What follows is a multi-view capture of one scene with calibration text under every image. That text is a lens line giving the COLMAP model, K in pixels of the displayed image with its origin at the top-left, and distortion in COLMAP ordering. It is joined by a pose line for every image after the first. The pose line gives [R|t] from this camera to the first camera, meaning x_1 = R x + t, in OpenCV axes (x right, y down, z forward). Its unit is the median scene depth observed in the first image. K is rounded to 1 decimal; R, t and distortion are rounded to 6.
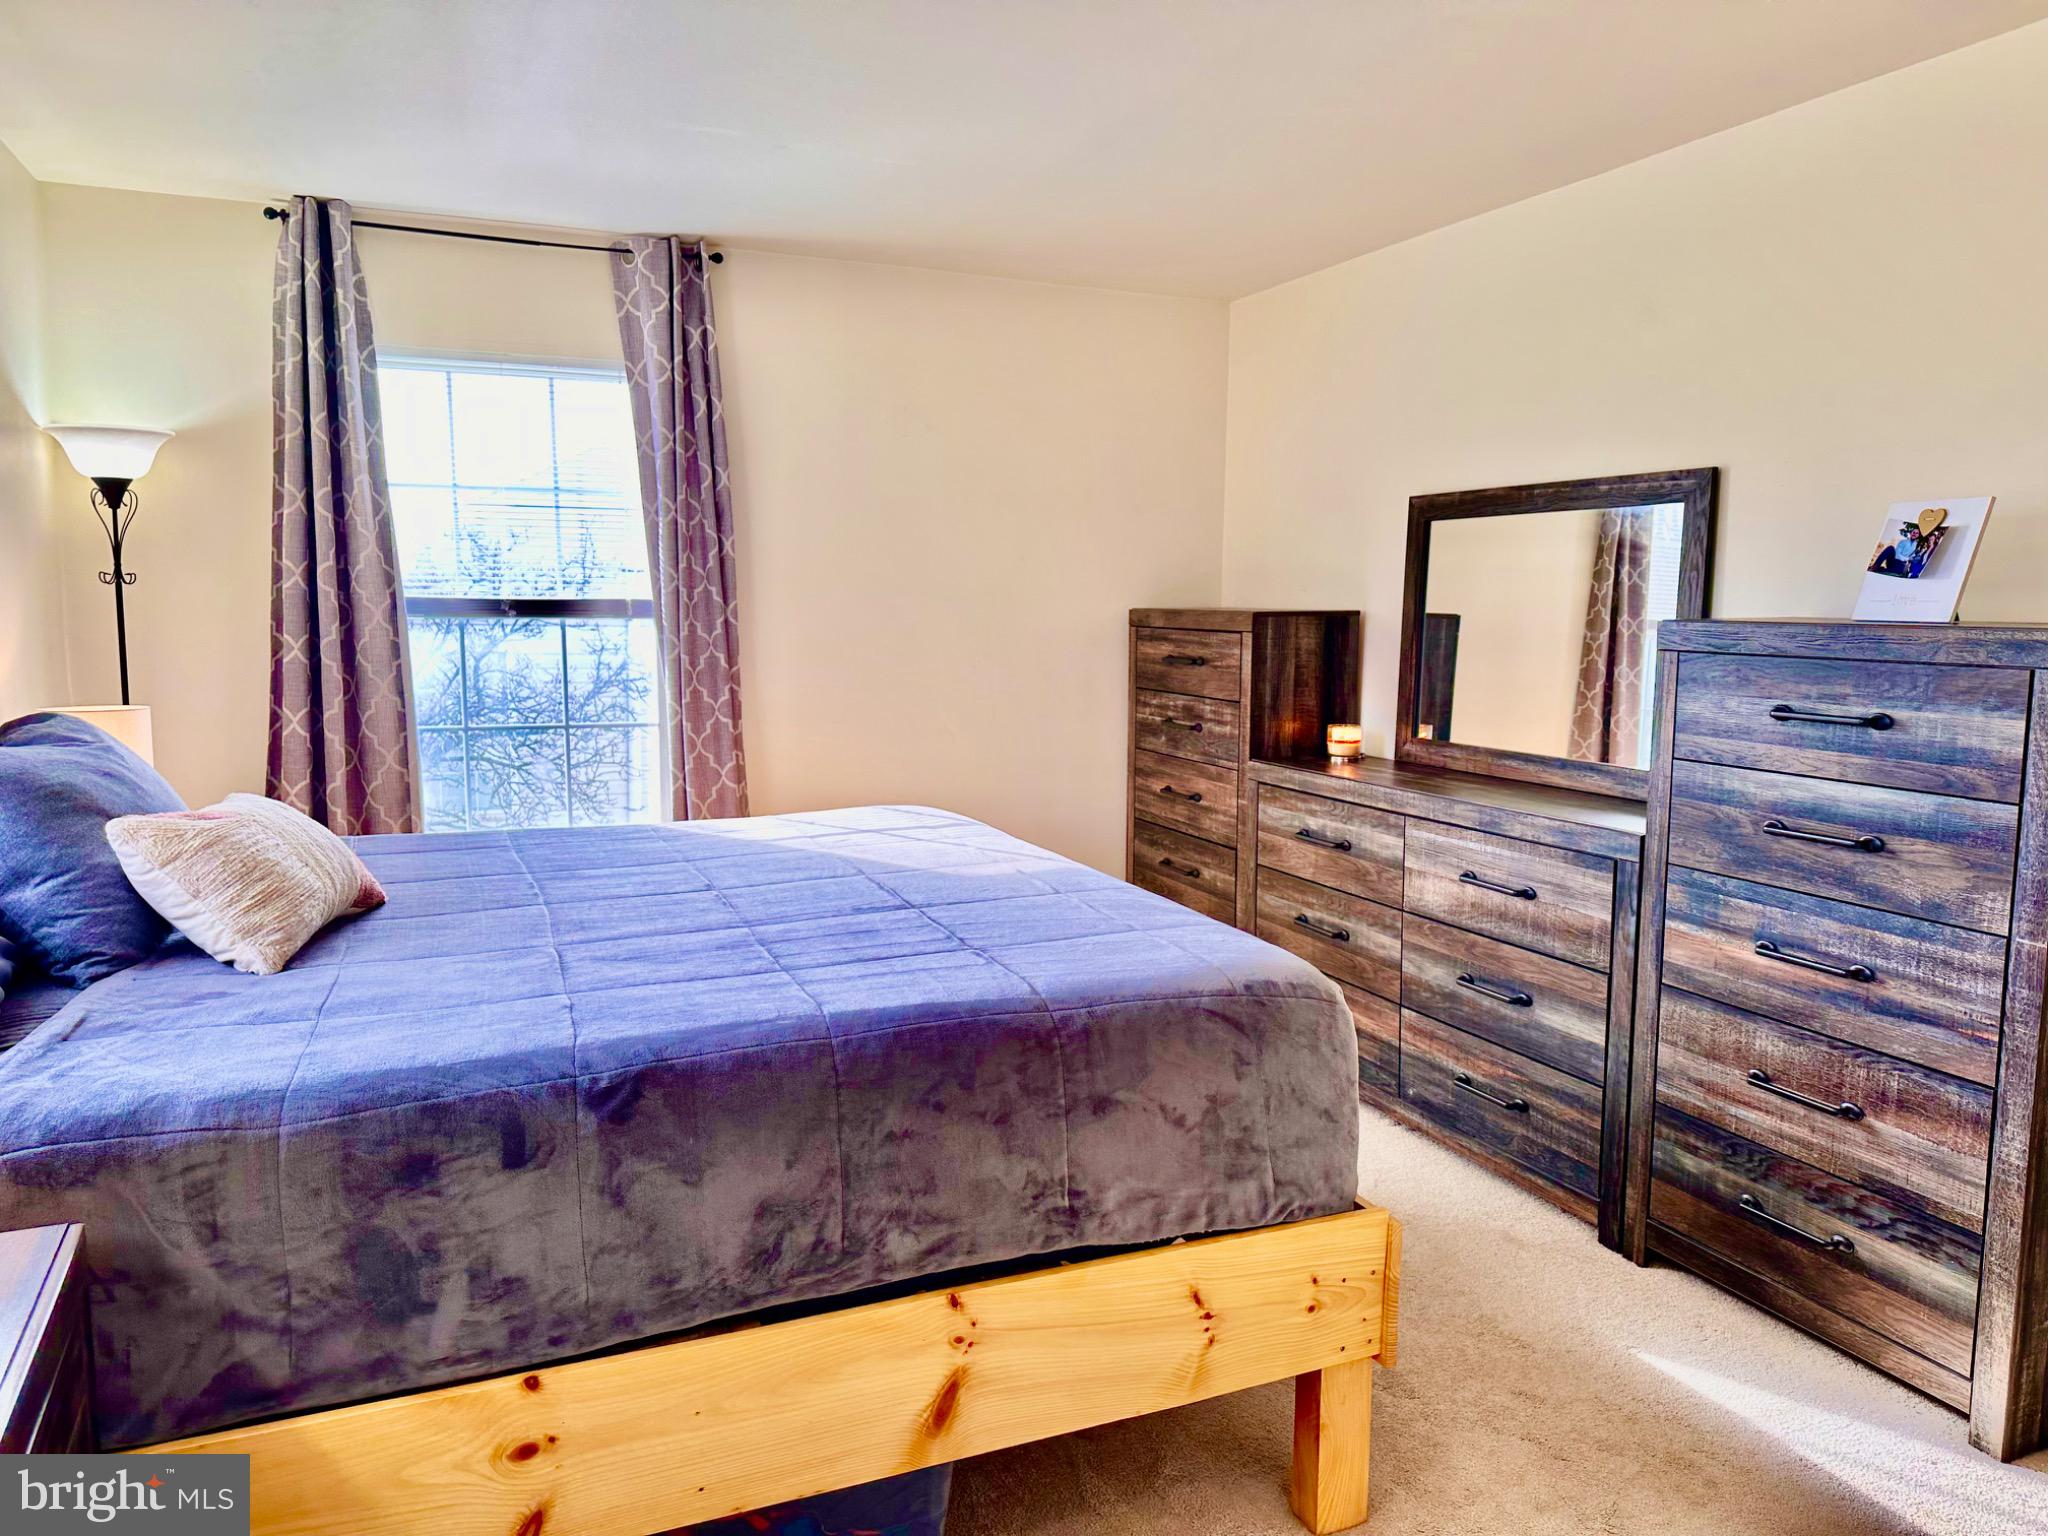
lens RADIAL K [[1411.7, 0, 1024.0], [0, 1411.7, 768.0], [0, 0, 1]] dist [0.085849, -0.137121]
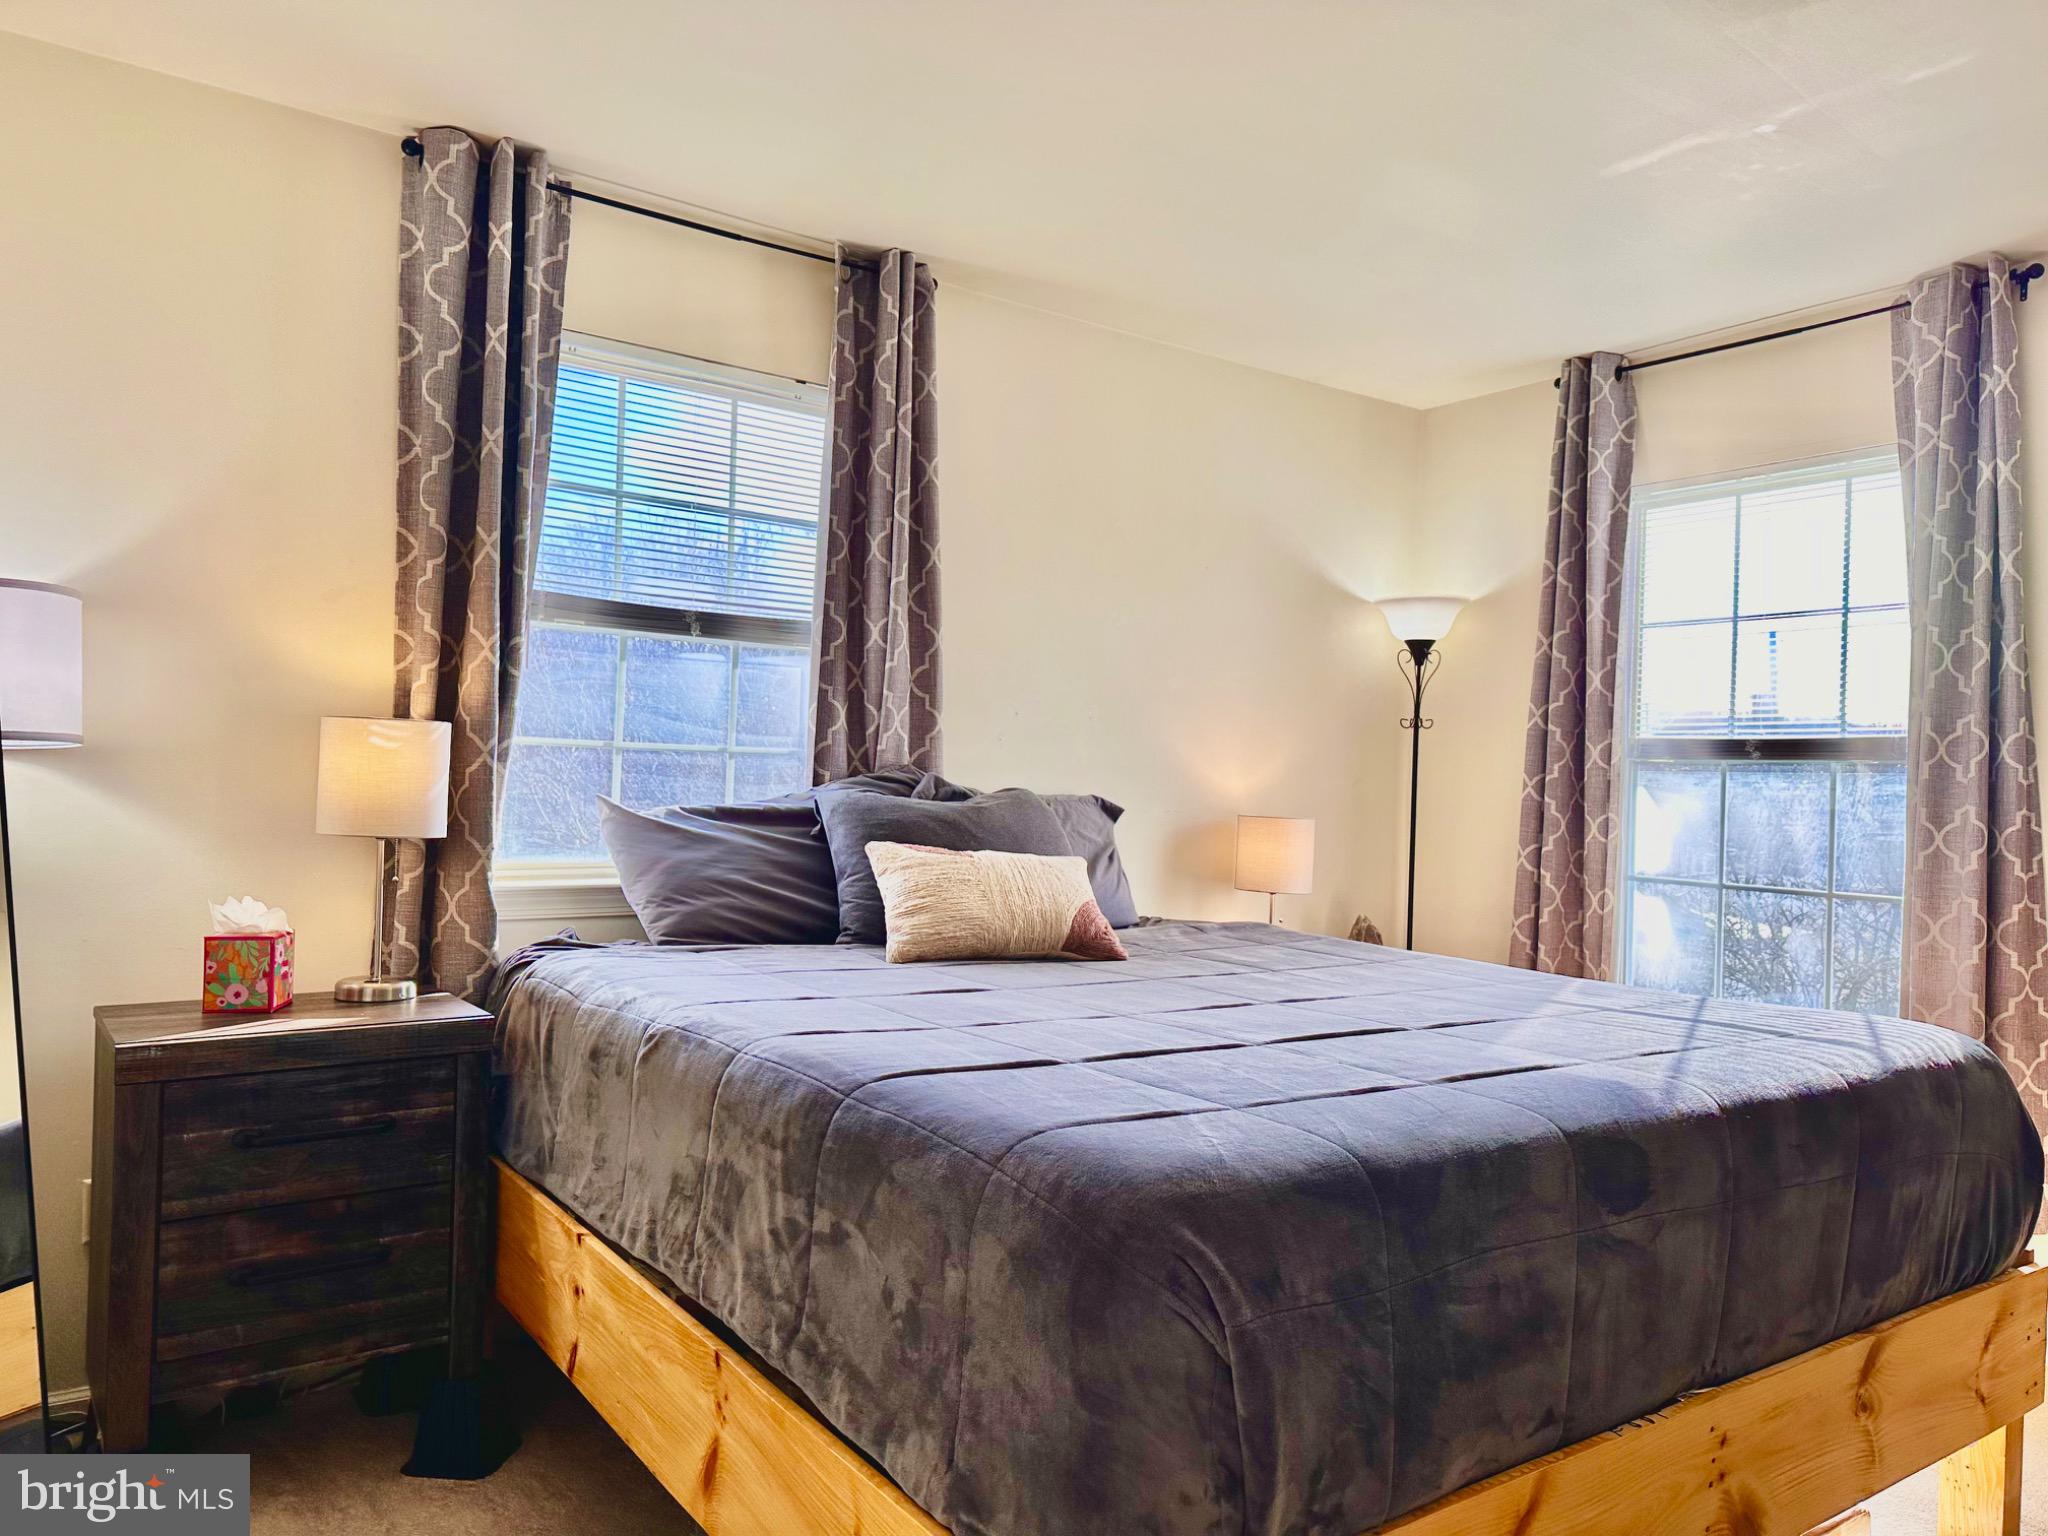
lens RADIAL K [[1411.7, 0, 1024.0], [0, 1411.7, 768.0], [0, 0, 1]] dist [0.085849, -0.137121]
pose [[0.213007, -0.007985, -0.977018, 0.401472], [-0.146688, 0.988371, -0.040058, -0.002139], [0.965977, 0.151849, 0.209359, 0.408364]]
